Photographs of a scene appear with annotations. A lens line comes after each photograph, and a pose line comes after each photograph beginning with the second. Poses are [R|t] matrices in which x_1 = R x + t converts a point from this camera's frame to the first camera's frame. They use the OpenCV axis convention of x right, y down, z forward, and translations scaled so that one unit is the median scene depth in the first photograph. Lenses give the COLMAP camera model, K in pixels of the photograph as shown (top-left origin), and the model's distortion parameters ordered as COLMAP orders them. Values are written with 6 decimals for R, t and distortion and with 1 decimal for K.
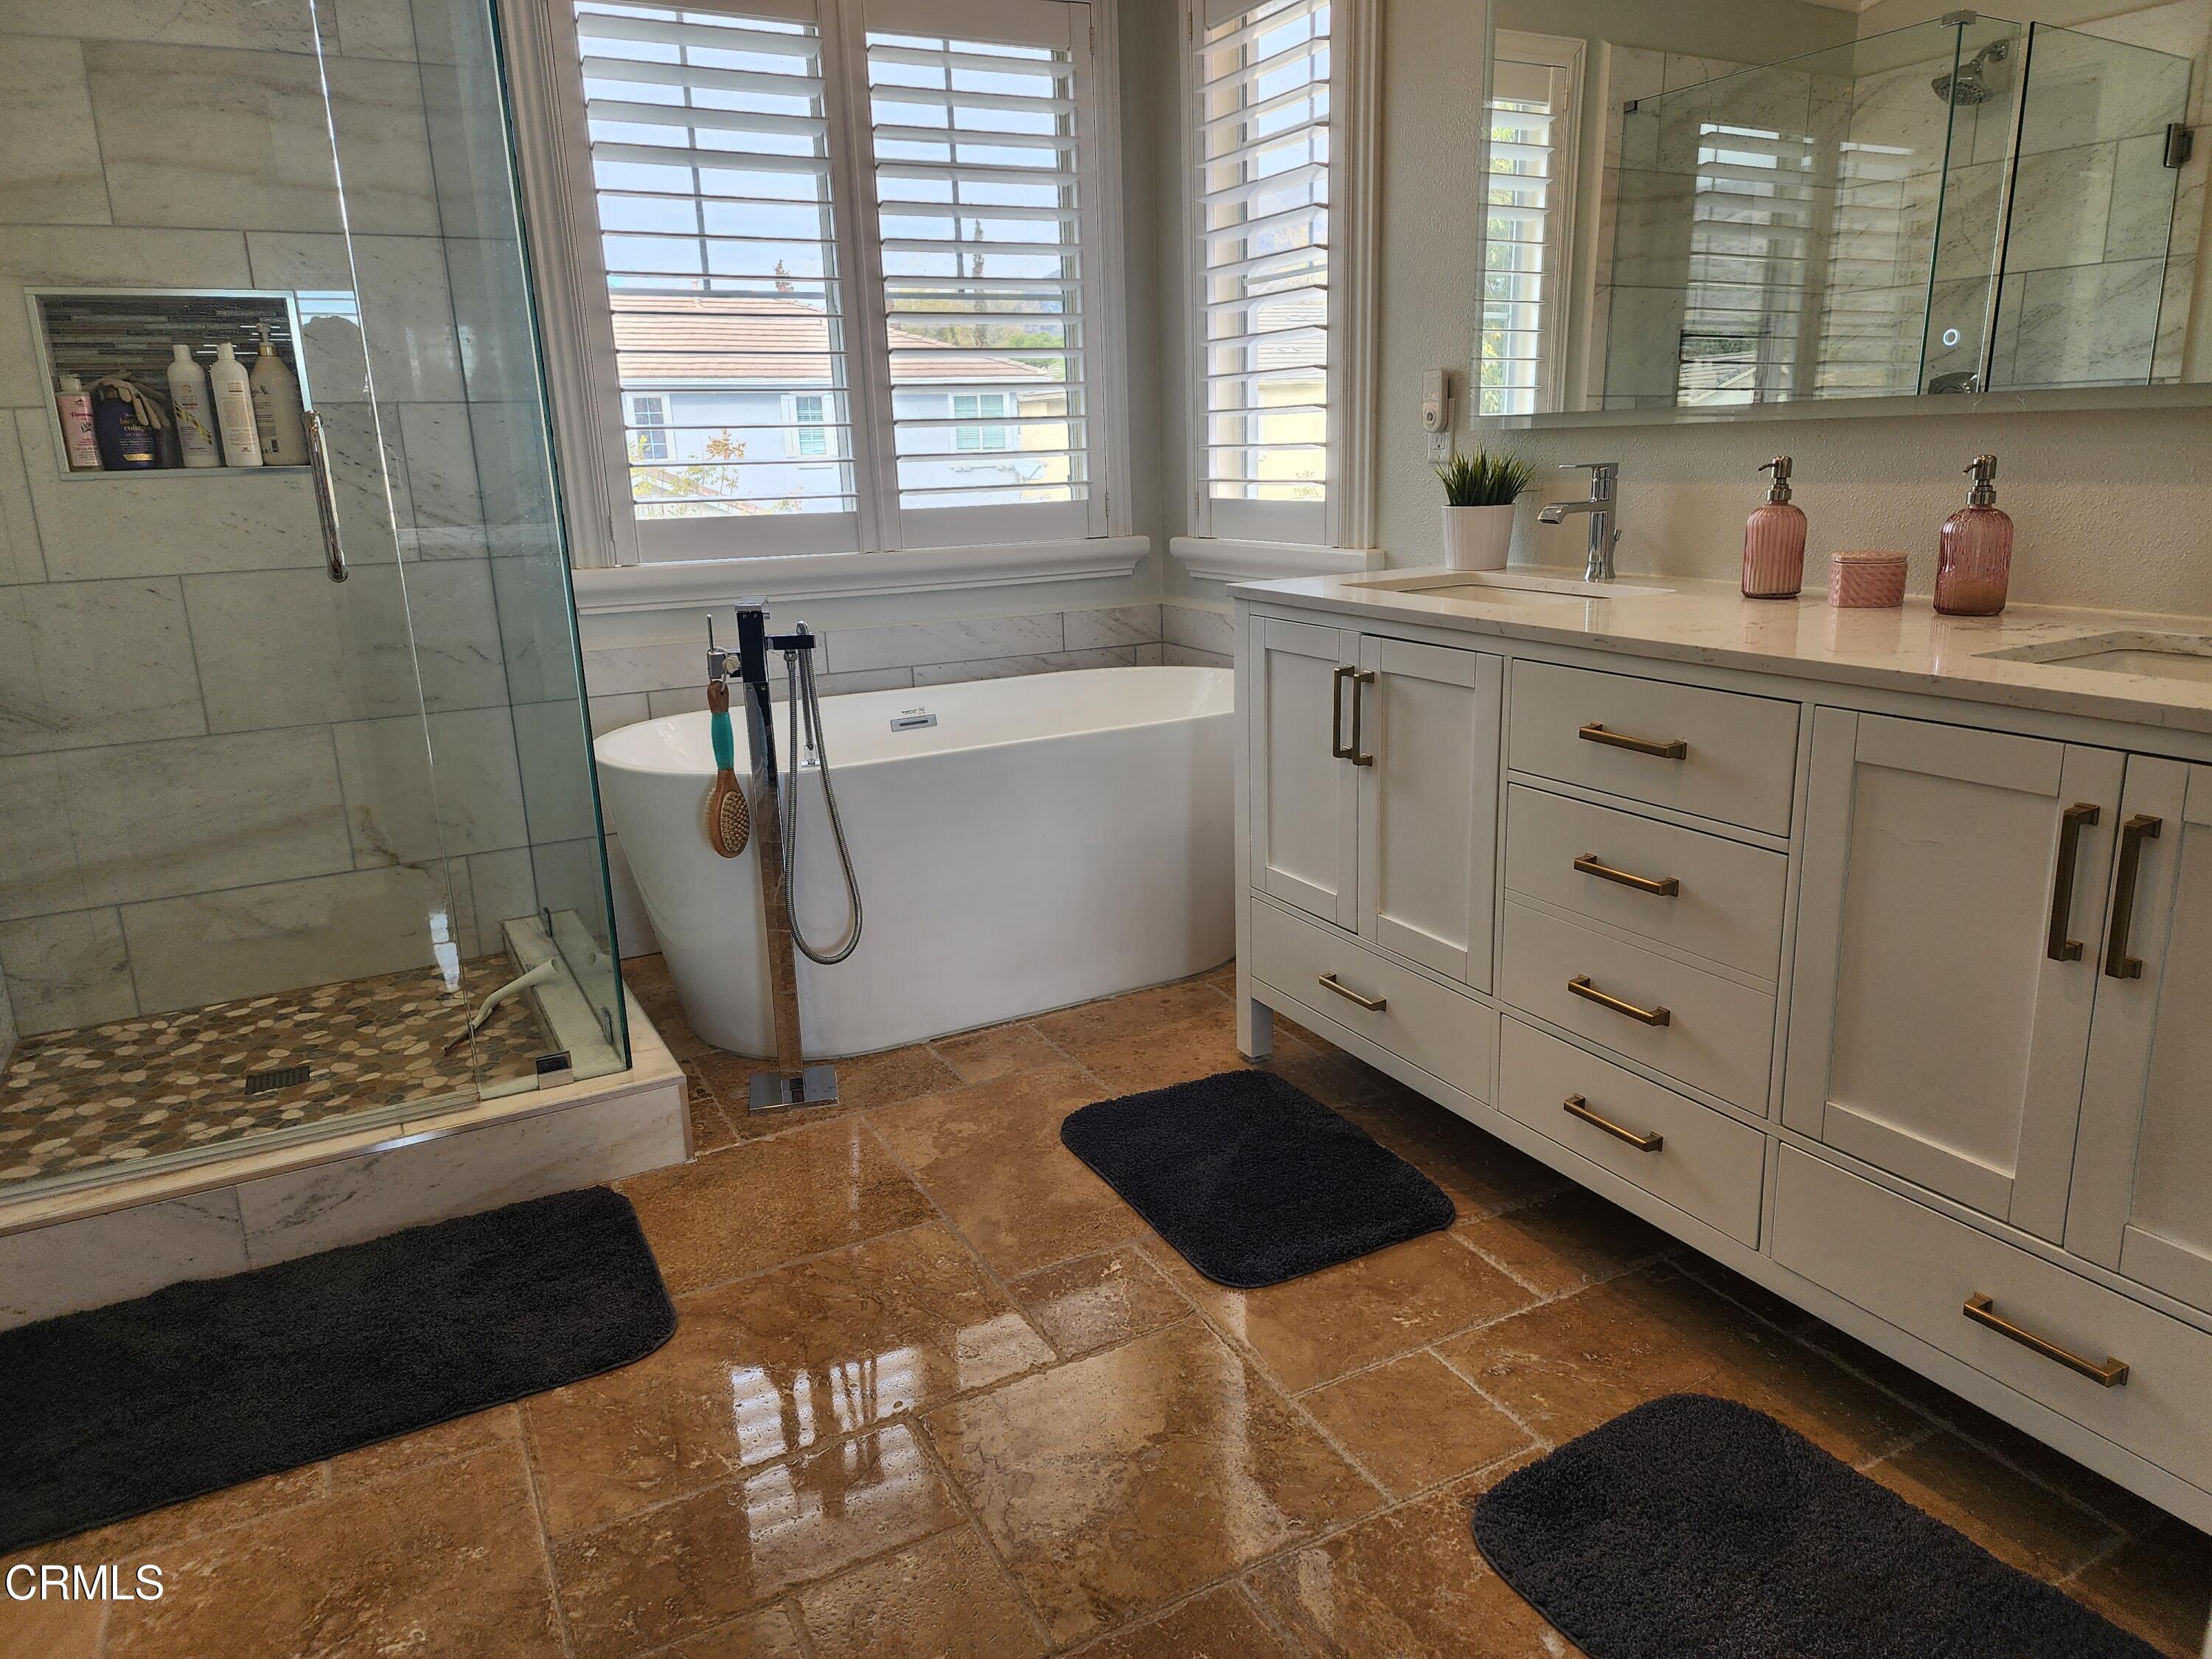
lens RADIAL K [[1474.6, 0, 1106.0], [0, 1474.6, 829.5], [0, 0, 1]] dist [0.083621, -0.074029]
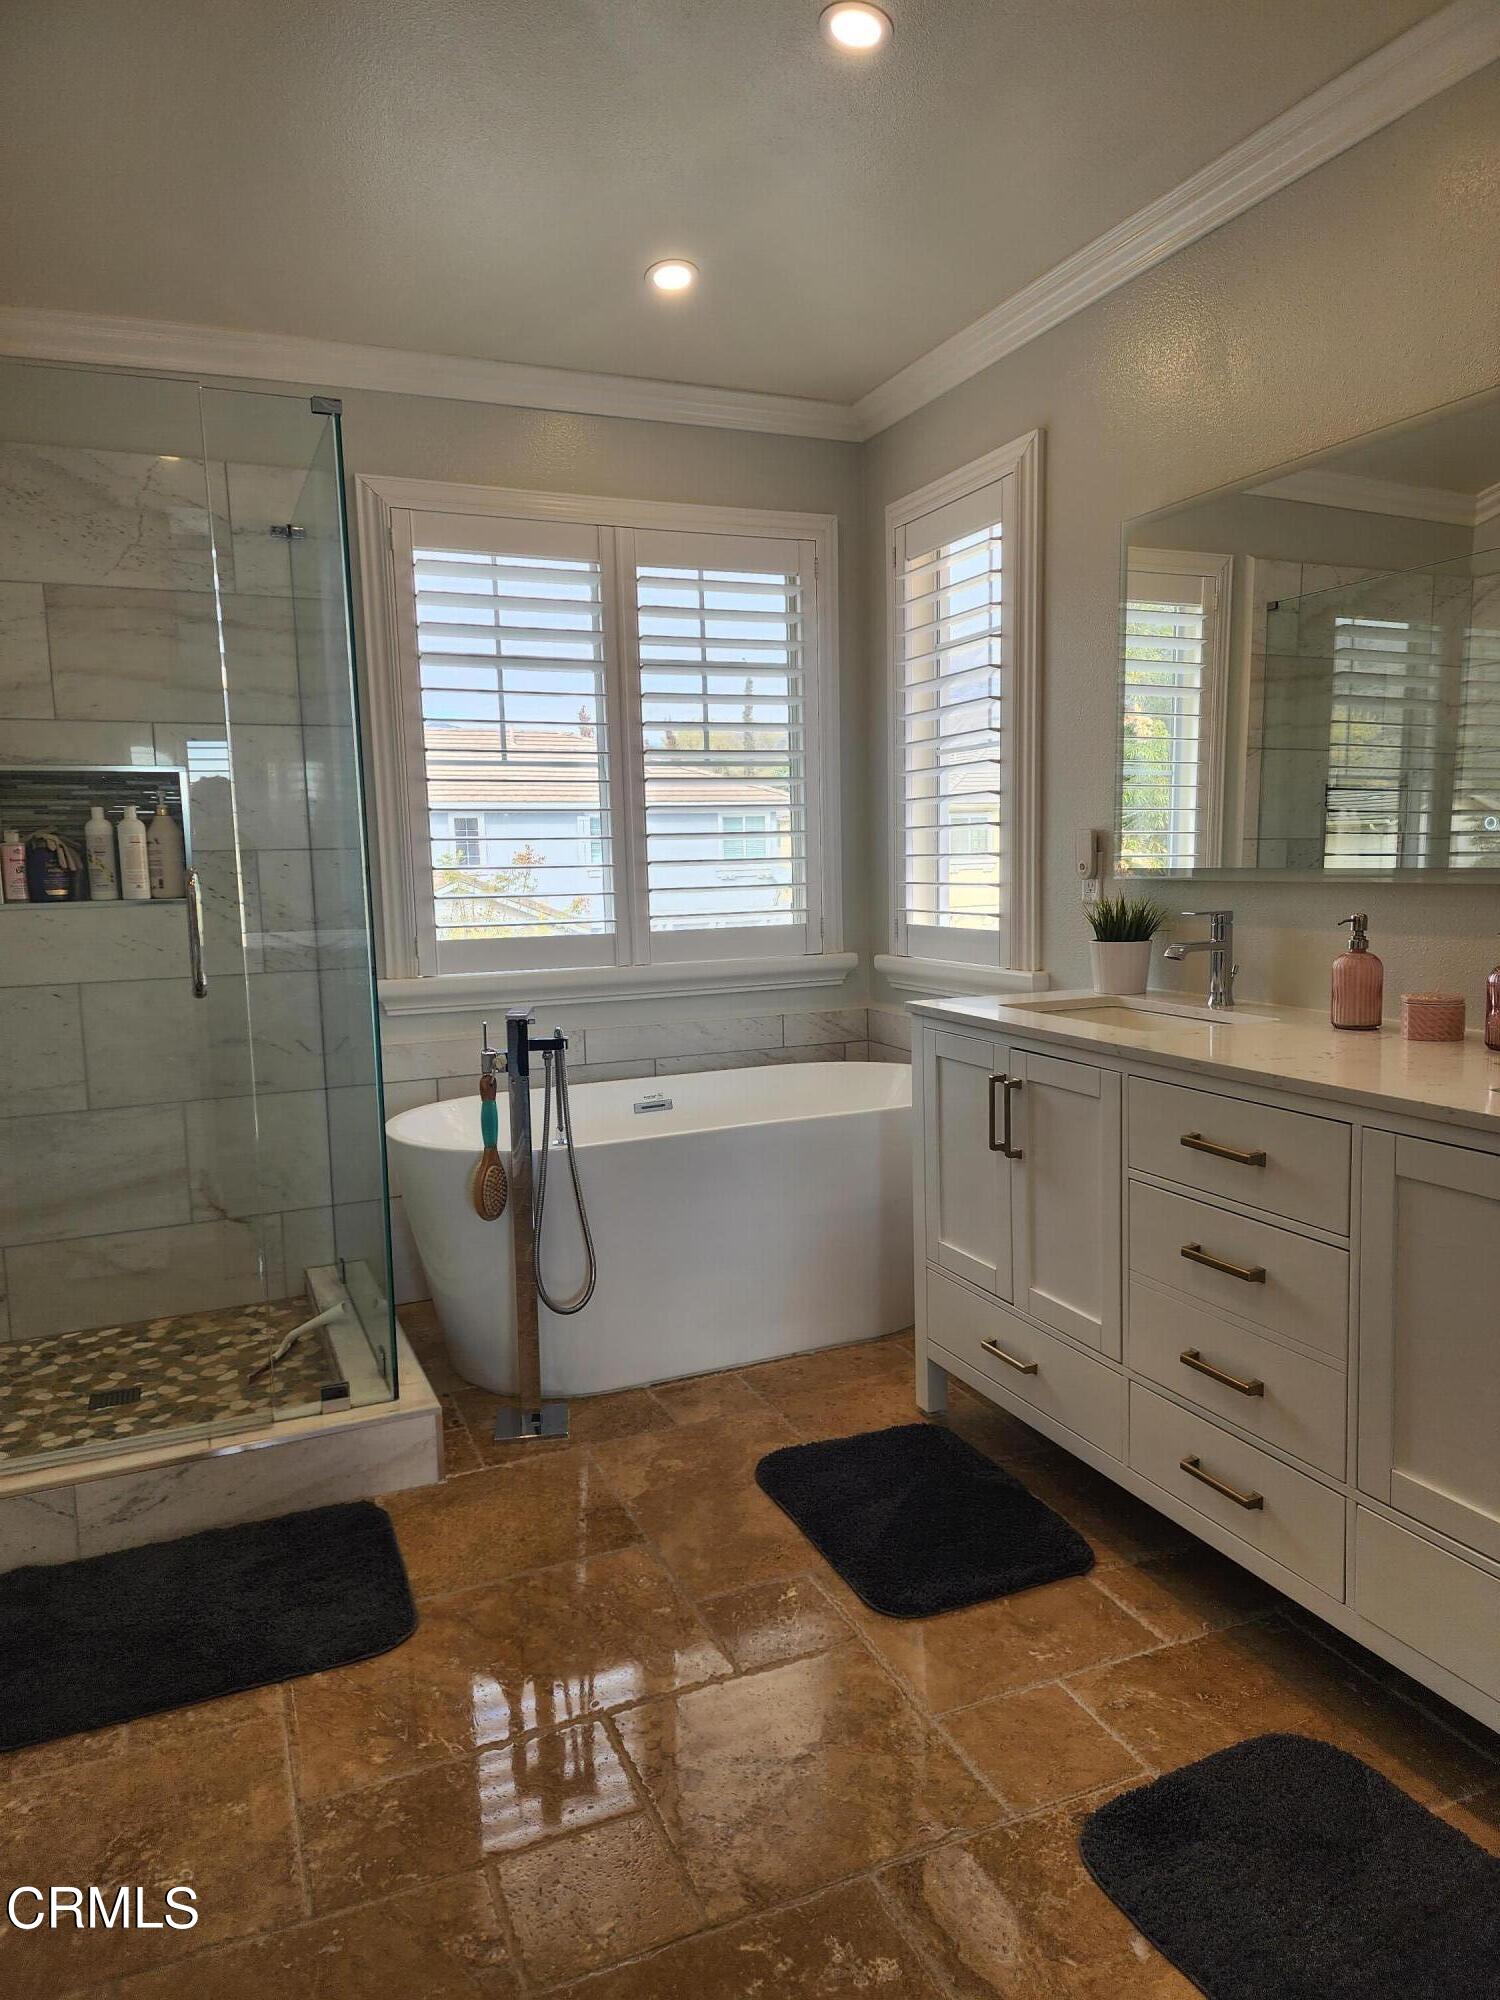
lens RADIAL K [[1333.2, 0, 744.9], [0, 1333.2, 1009.8], [0, 0, 1]] dist [0.083621, -0.074029]
pose [[0.996352, 0.015871, -0.083845, 0.047185], [-0.027152, 0.990451, -0.135165, -0.010799], [0.080899, 0.136949, 0.987269, -0.093209]]
